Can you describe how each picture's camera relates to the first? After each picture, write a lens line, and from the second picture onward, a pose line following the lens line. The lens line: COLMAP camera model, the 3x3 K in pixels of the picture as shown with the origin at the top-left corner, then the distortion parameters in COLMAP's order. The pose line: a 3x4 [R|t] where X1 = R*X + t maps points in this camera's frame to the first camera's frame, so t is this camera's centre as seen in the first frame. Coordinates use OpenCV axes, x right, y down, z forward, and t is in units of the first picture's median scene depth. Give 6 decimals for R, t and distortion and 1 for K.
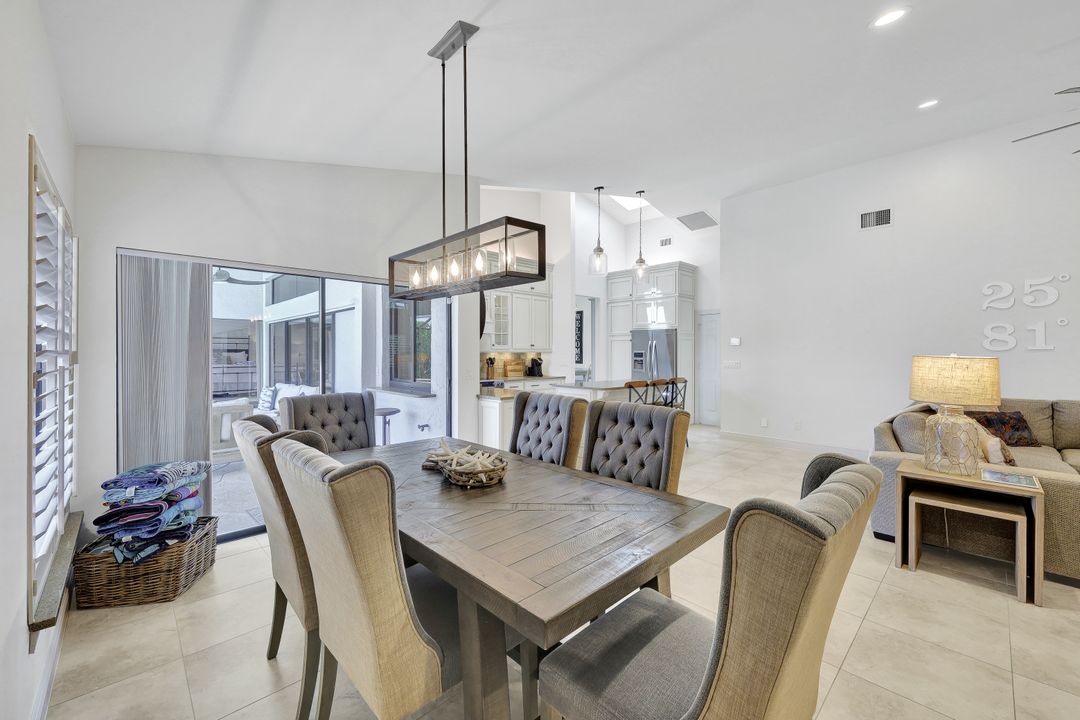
lens RADIAL K [[438.0, 0, 542.6], [0, 438.0, 360.1], [0, 0, 1]] dist [-0.001641, 0.000151]
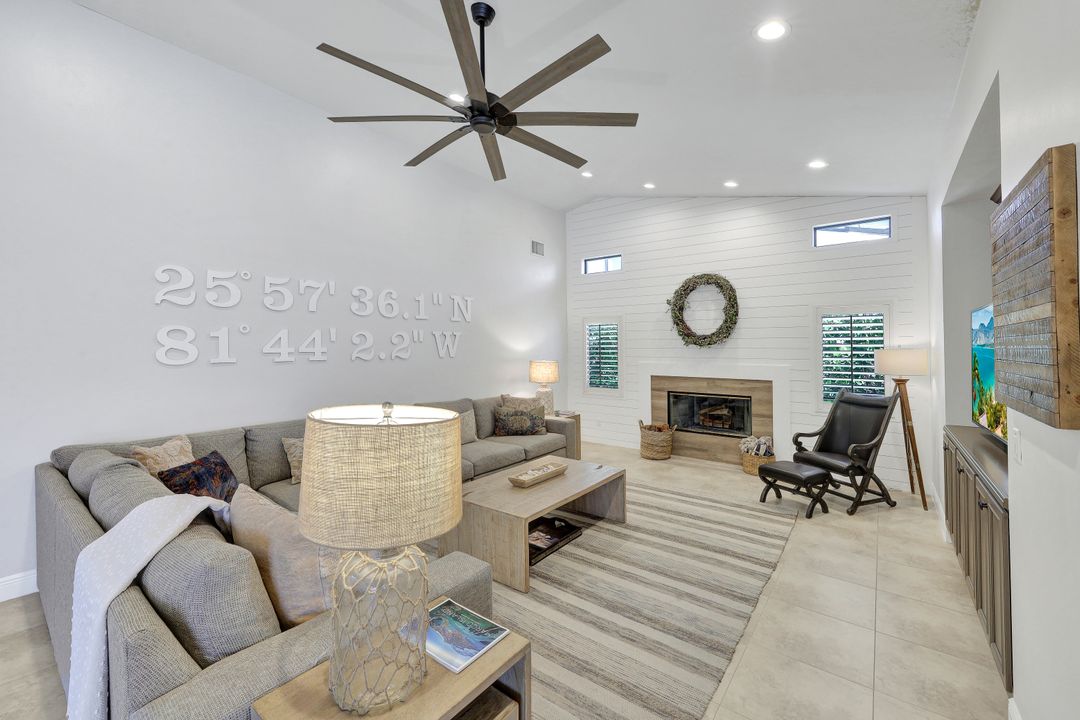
lens RADIAL K [[438.0, 0, 538.1], [0, 438.0, 338.9], [0, 0, 1]] dist [-0.001641, 0.000151]
pose [[-0.134695, 0.022674, 0.990628, 0.165381], [0.013165, 0.999691, -0.021091, -0.024266], [-0.990800, 0.010201, -0.134952, 0.312029]]
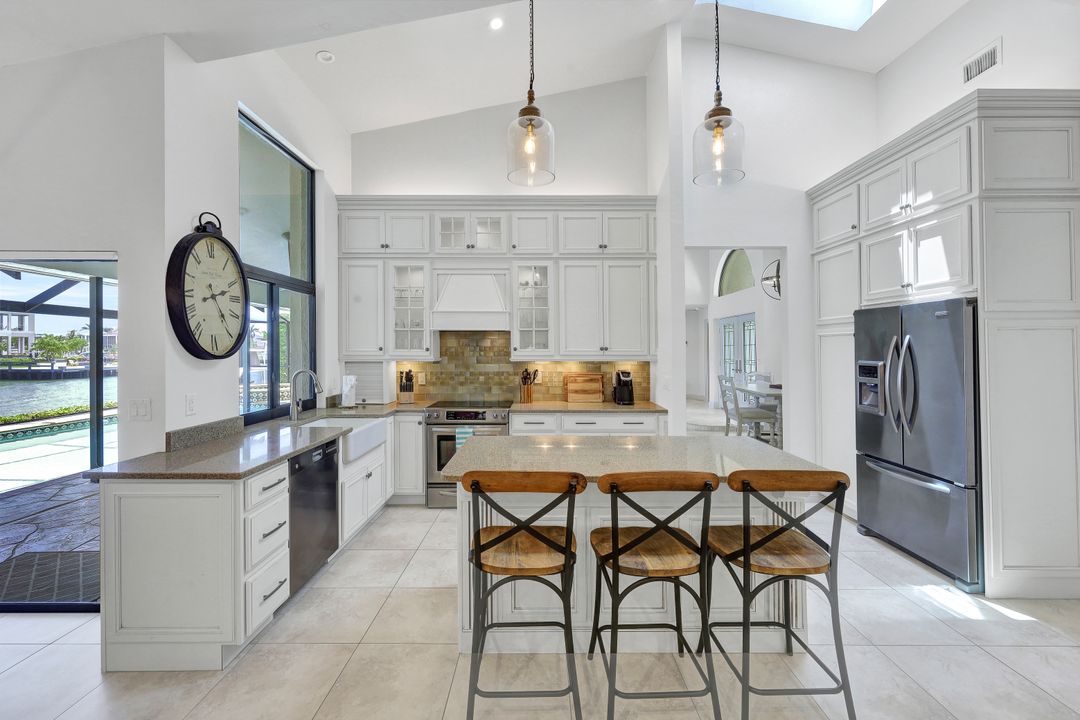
lens RADIAL K [[438.0, 0, 535.9], [0, 438.0, 346.5], [0, 0, 1]] dist [-0.001641, 0.000151]
pose [[0.715702, -0.005443, -0.698384, 0.292125], [-0.012473, 0.999711, -0.020573, -0.023335], [0.698294, 0.023435, 0.715427, 0.525608]]
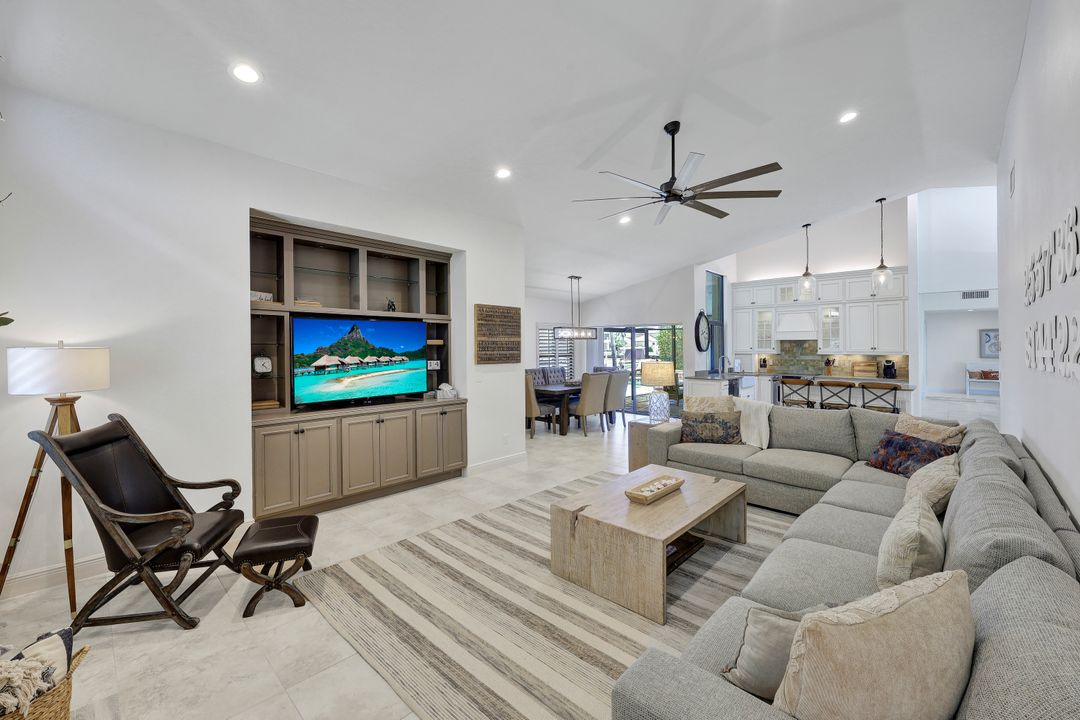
lens RADIAL K [[438.0, 0, 540.6], [0, 438.0, 350.0], [0, 0, 1]] dist [-0.001641, 0.000151]
pose [[0.050153, 0.006254, -0.998722, 0.972185], [-0.015565, 0.999864, 0.005479, -0.022031], [0.998620, 0.015271, 0.050244, 0.128847]]
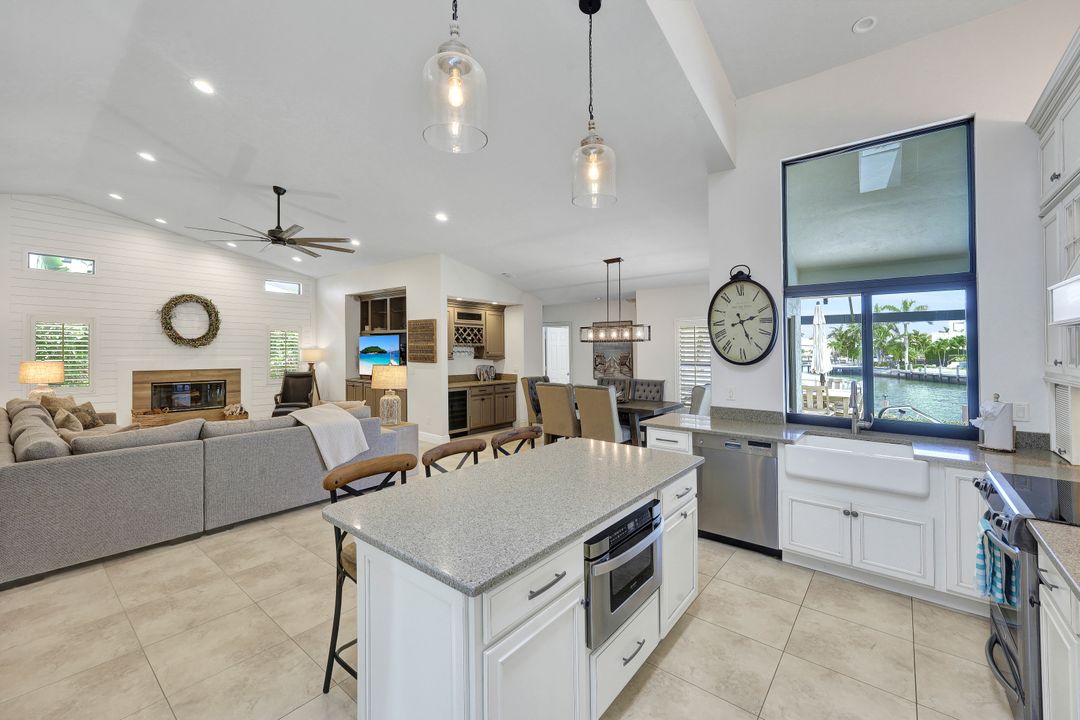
lens RADIAL K [[438.0, 0, 541.2], [0, 438.0, 344.5], [0, 0, 1]] dist [-0.001641, 0.000151]
pose [[-0.993135, -0.006920, -0.116769, 0.169479], [-0.007539, 0.999960, 0.004854, -0.039907], [0.116731, 0.005701, -0.993147, 1.020161]]
